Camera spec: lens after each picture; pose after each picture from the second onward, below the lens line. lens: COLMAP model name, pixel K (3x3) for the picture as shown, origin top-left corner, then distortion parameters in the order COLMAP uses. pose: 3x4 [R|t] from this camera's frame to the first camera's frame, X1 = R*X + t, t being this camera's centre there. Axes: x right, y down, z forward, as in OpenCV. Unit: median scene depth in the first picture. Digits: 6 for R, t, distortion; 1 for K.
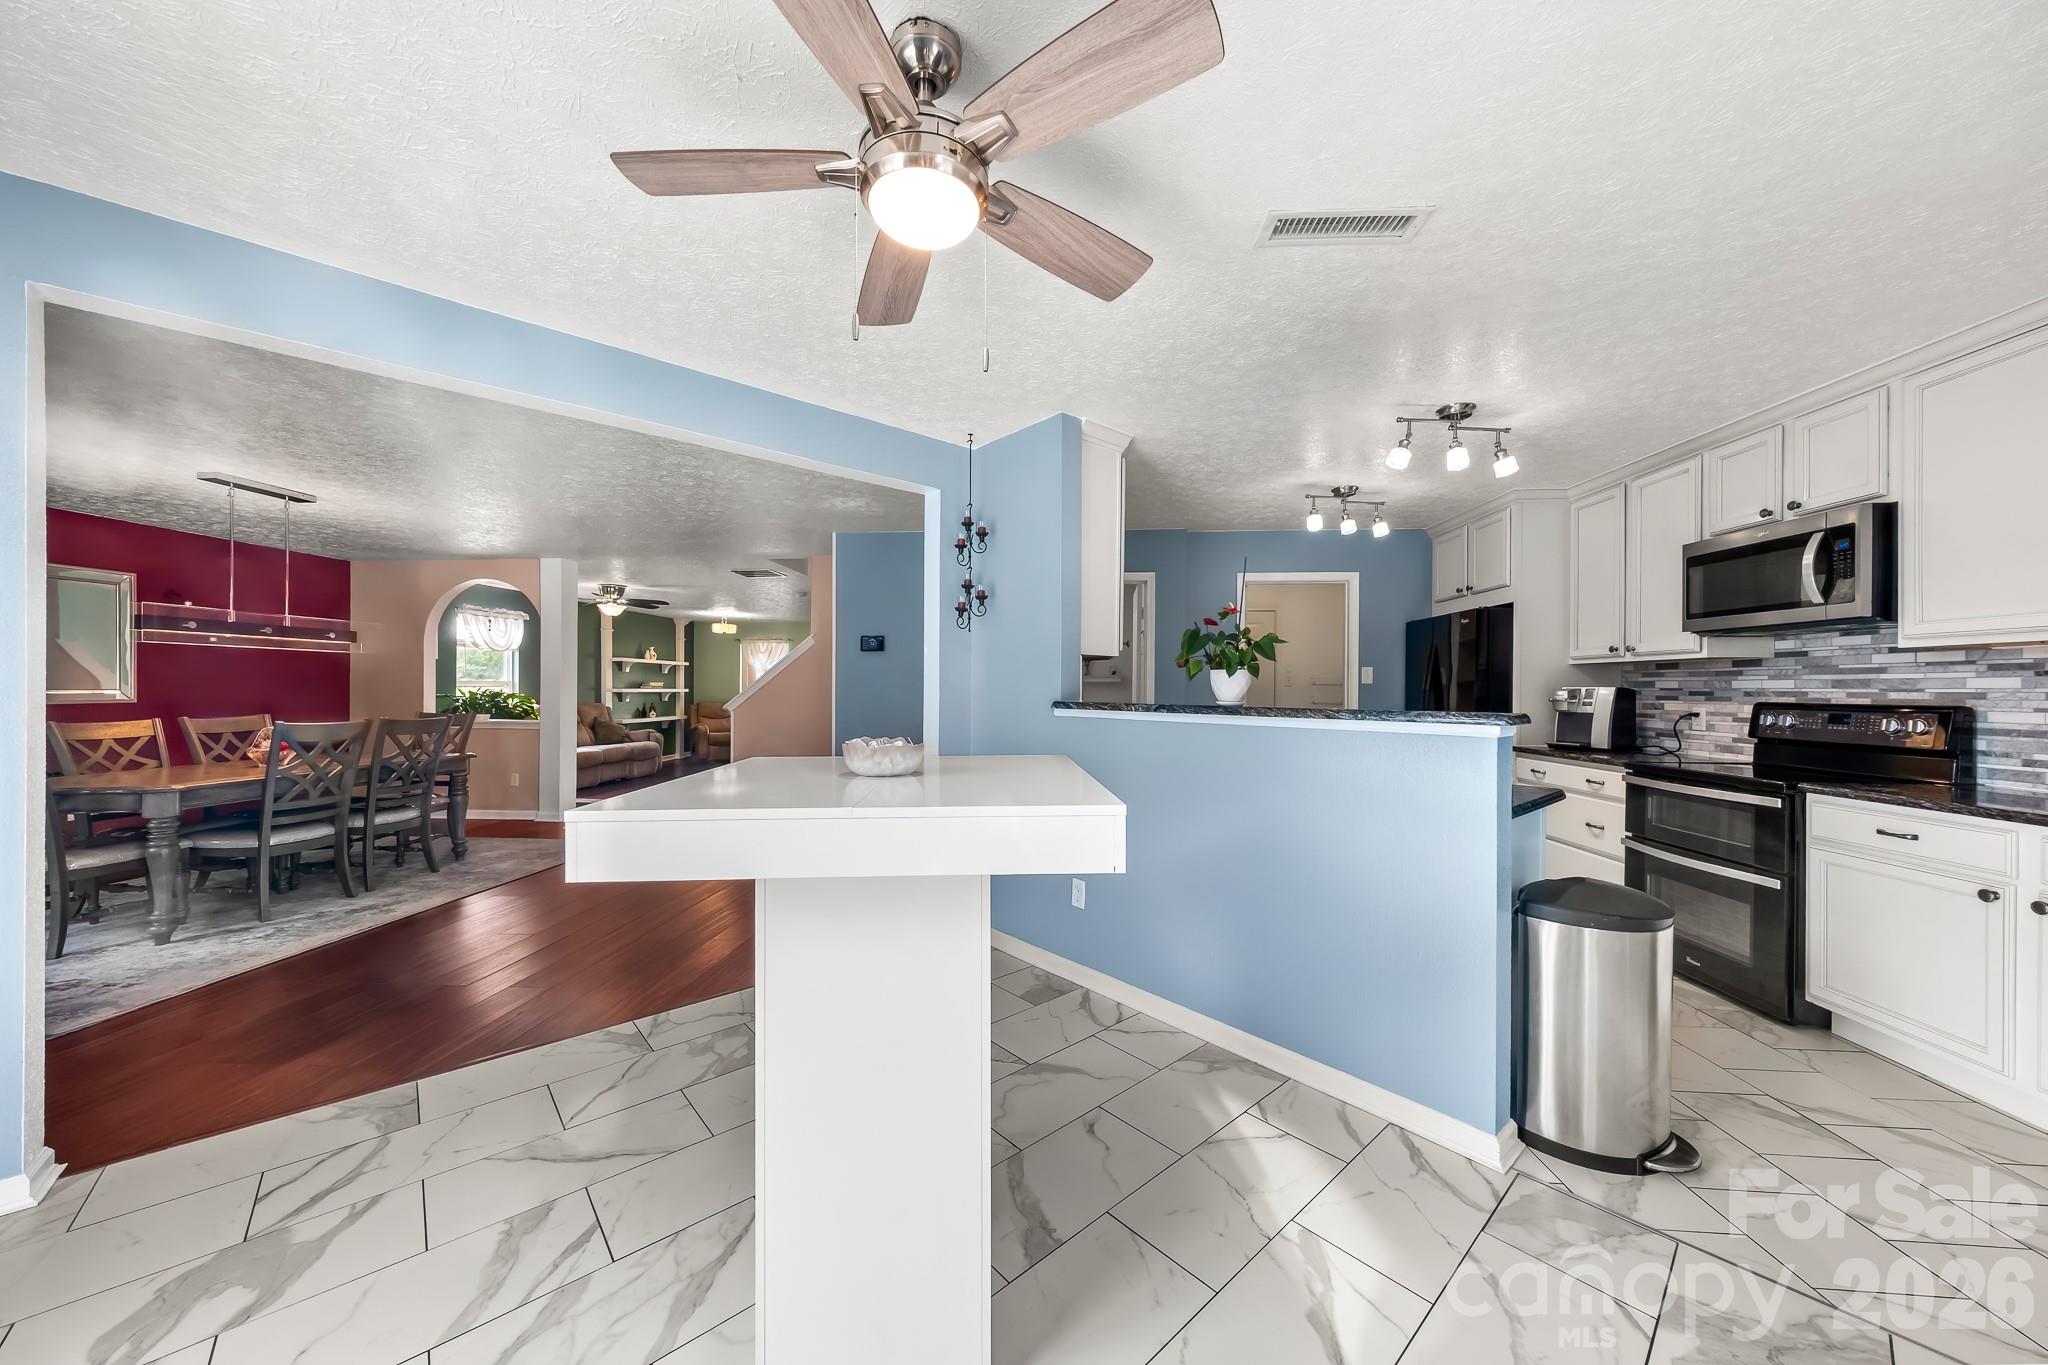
lens RADIAL K [[703.6, 0, 1026.0], [0, 703.6, 687.3], [0, 0, 1]] dist [-0.000537, -0.000071]
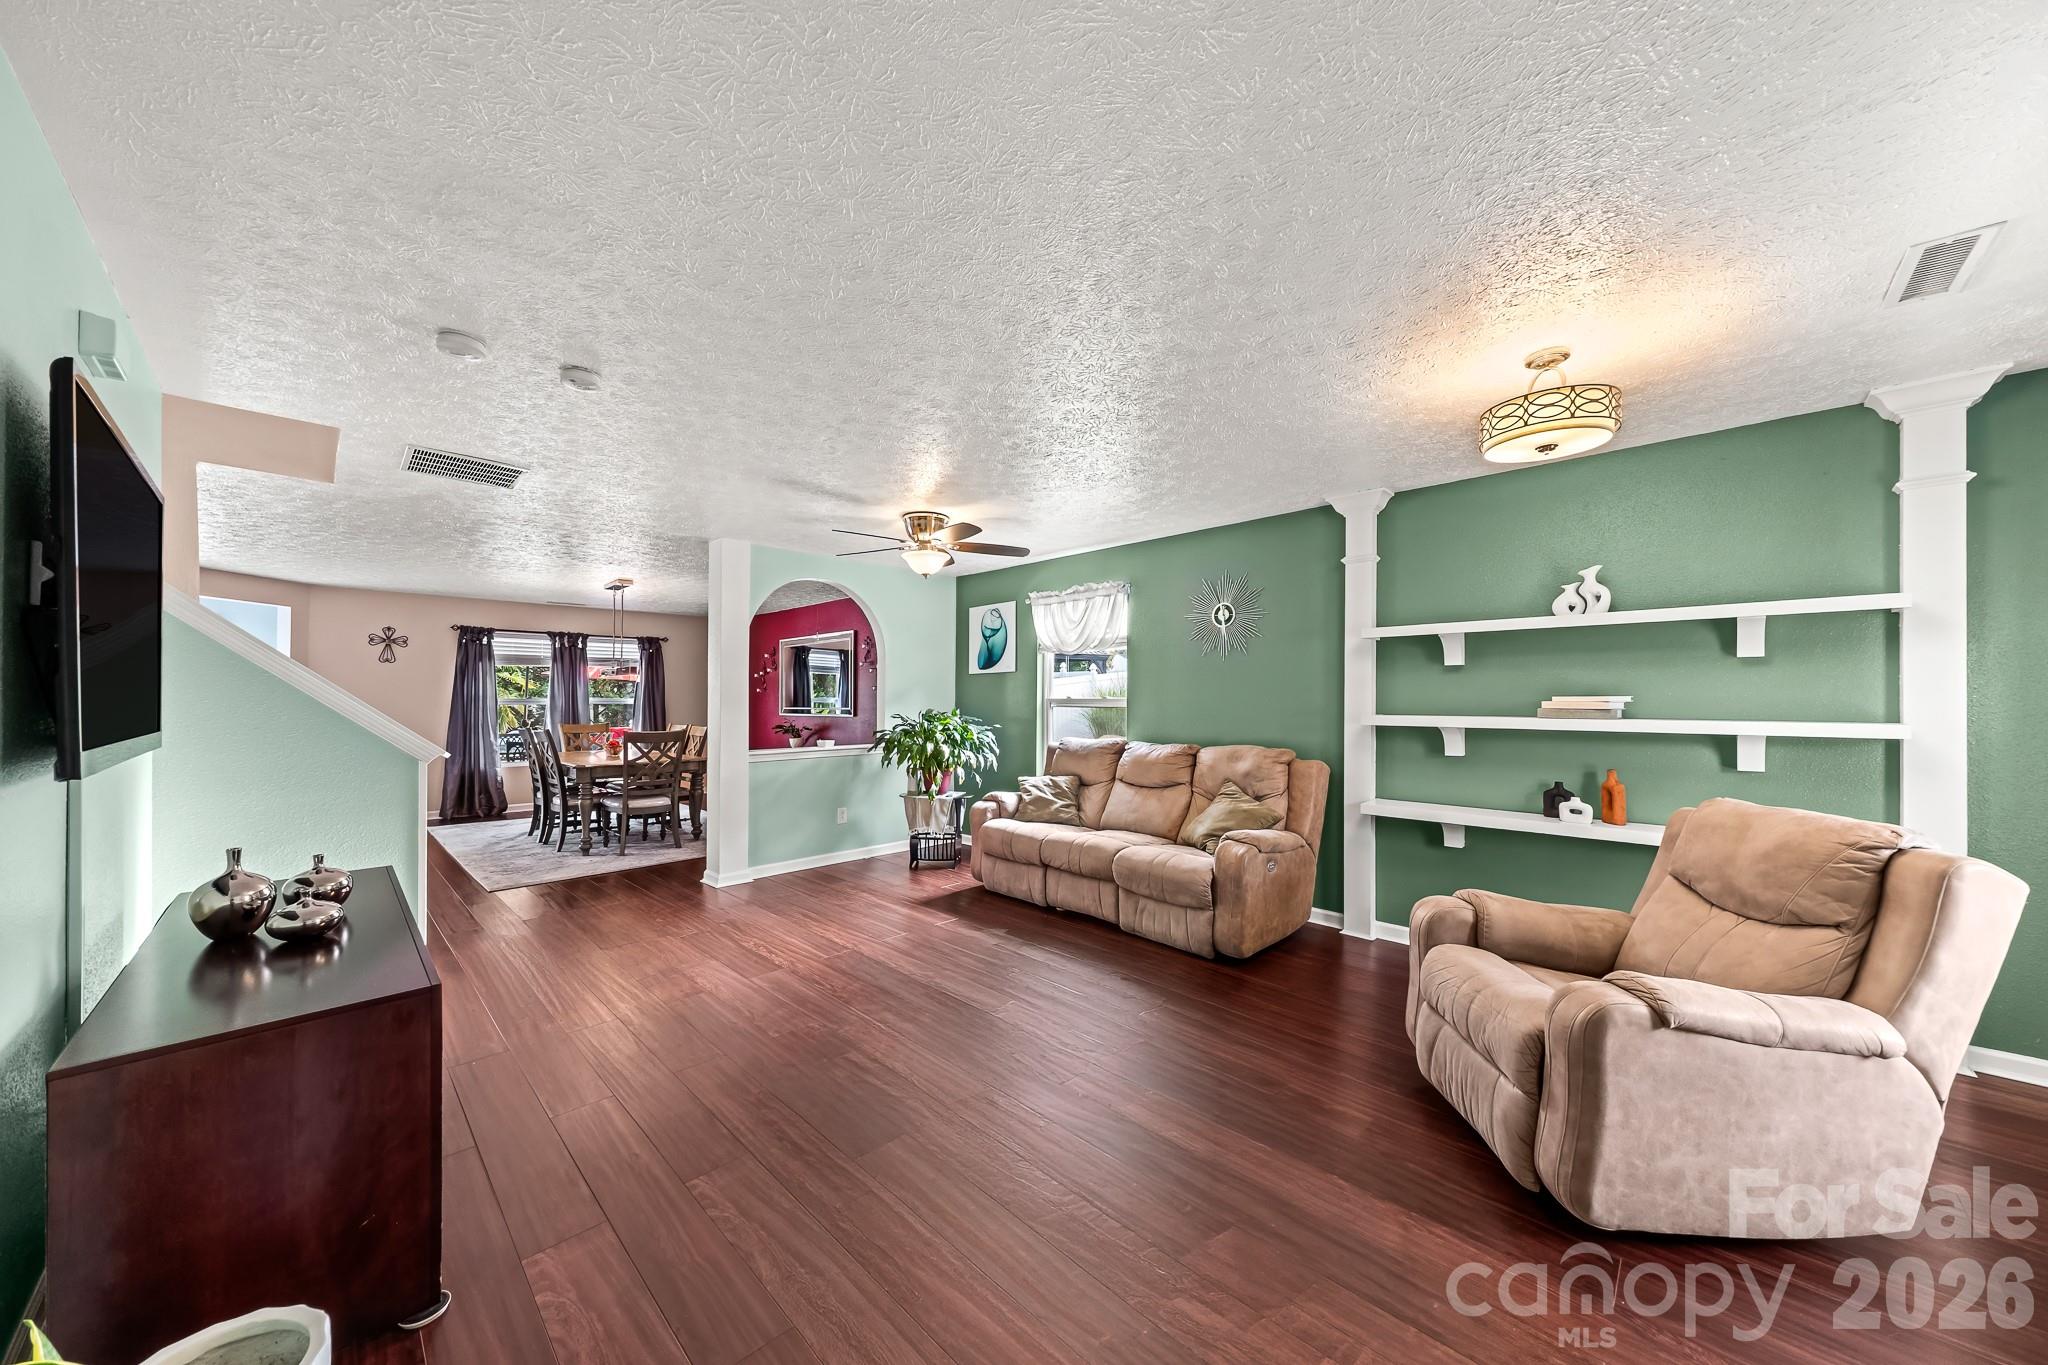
lens RADIAL K [[726.5, 0, 1019.4], [0, 726.5, 690.8], [0, 0, 1]] dist [0.016021, -0.000037]
pose [[-0.671822, -0.015554, -0.740549, -0.386092], [-0.002295, 0.999818, -0.018918, -0.005437], [0.740709, -0.011010, -0.671736, 2.370306]]
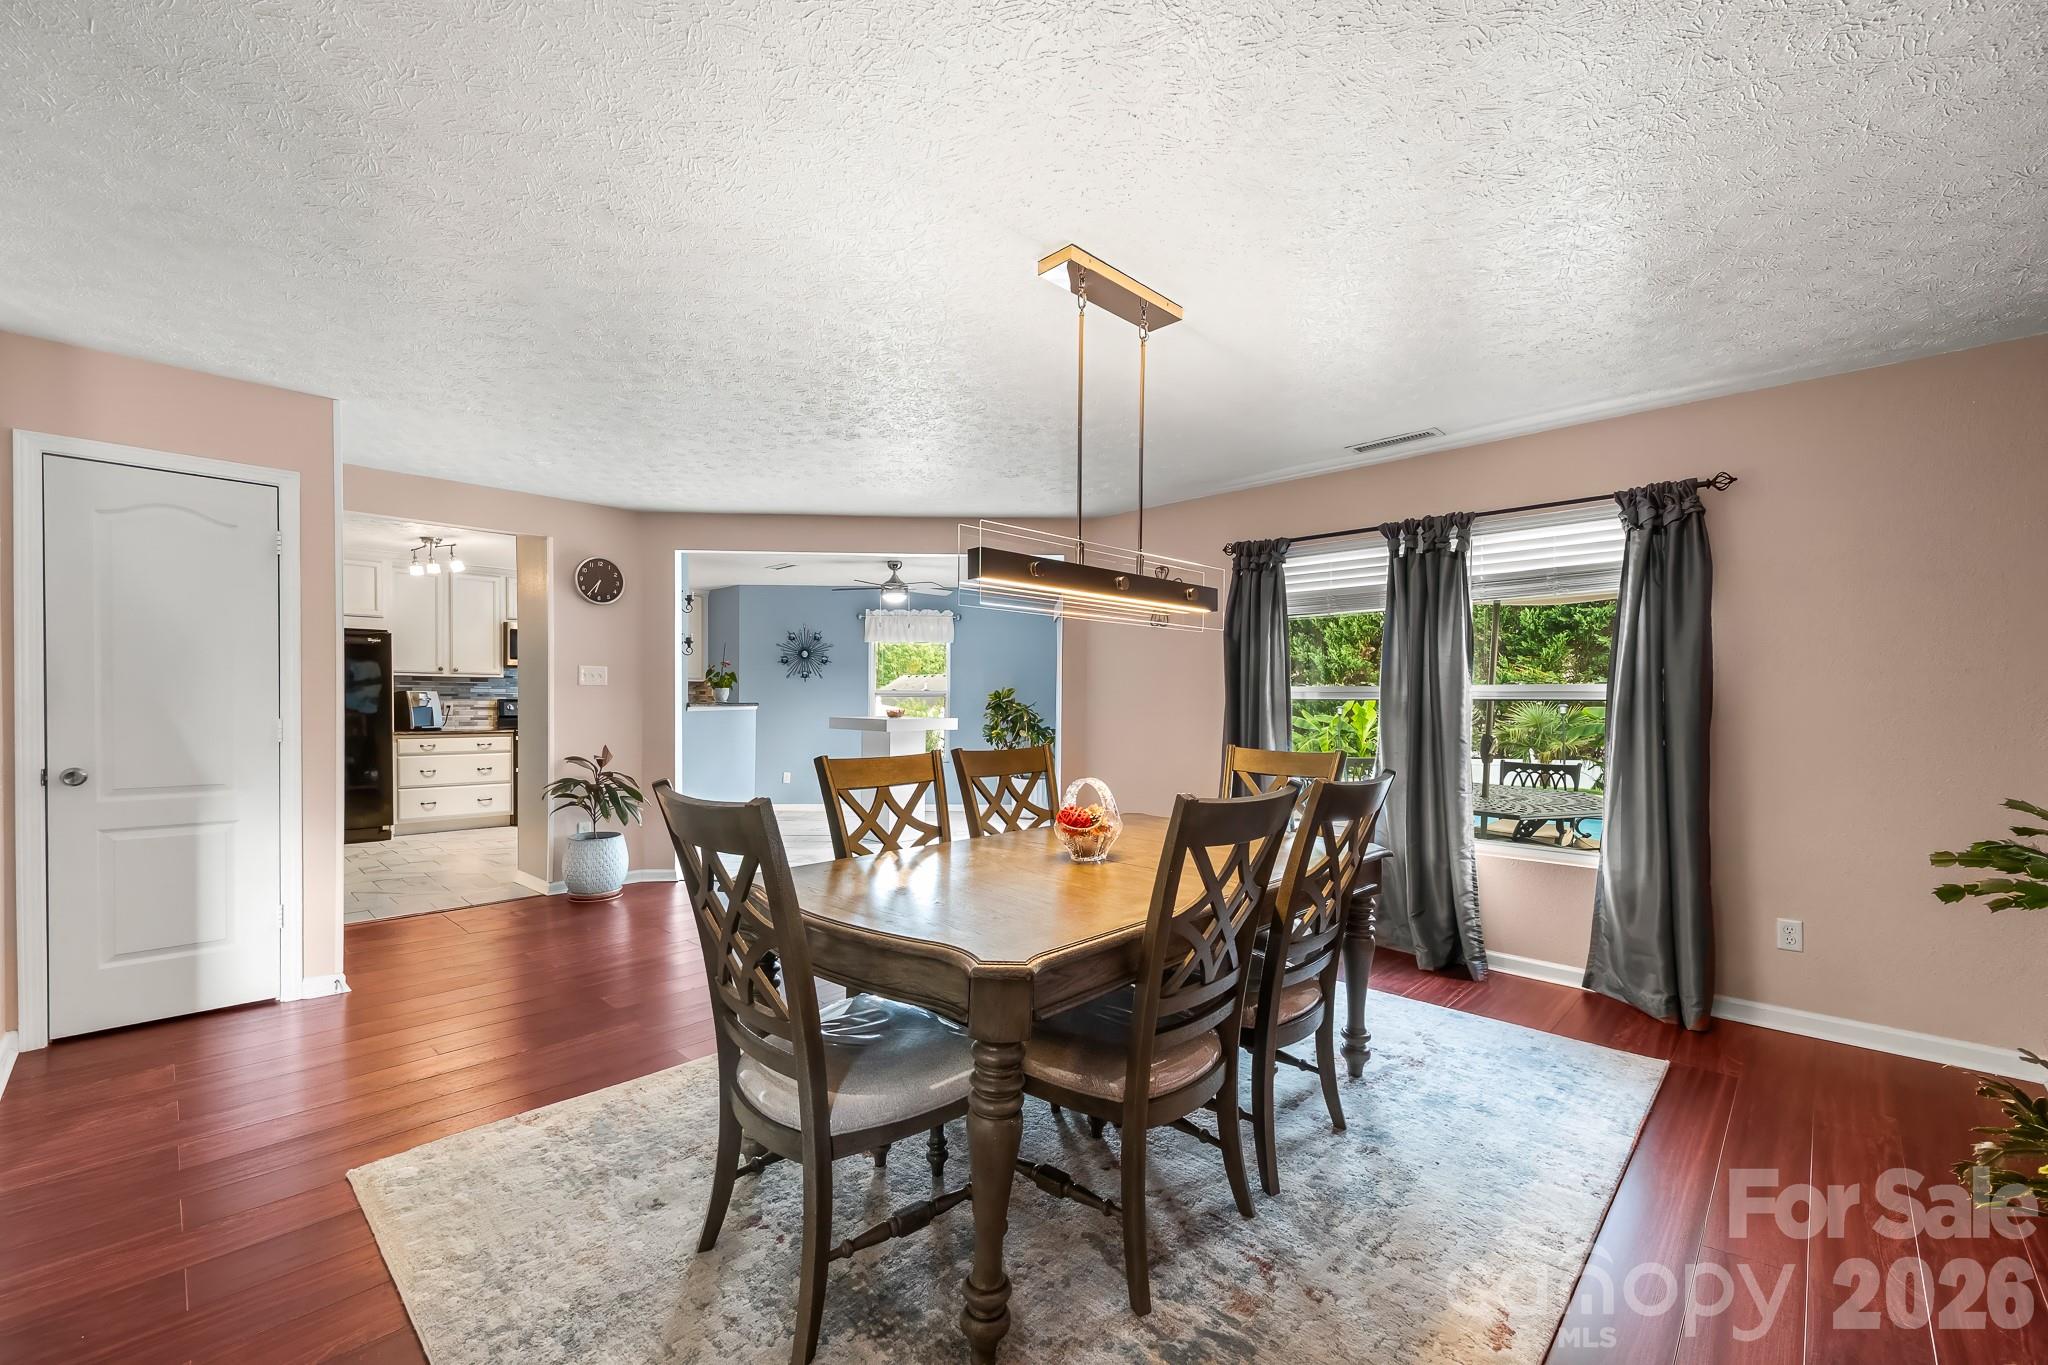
lens RADIAL K [[848.1, 0, 1028.7], [0, 848.1, 705.0], [0, 0, 1]] dist [0.000973, -0.000036]
pose [[-0.760984, -0.013898, 0.648622, -1.193989], [-0.012561, 0.999899, 0.006689, 0.001042], [-0.648649, -0.003057, -0.761082, 1.249985]]
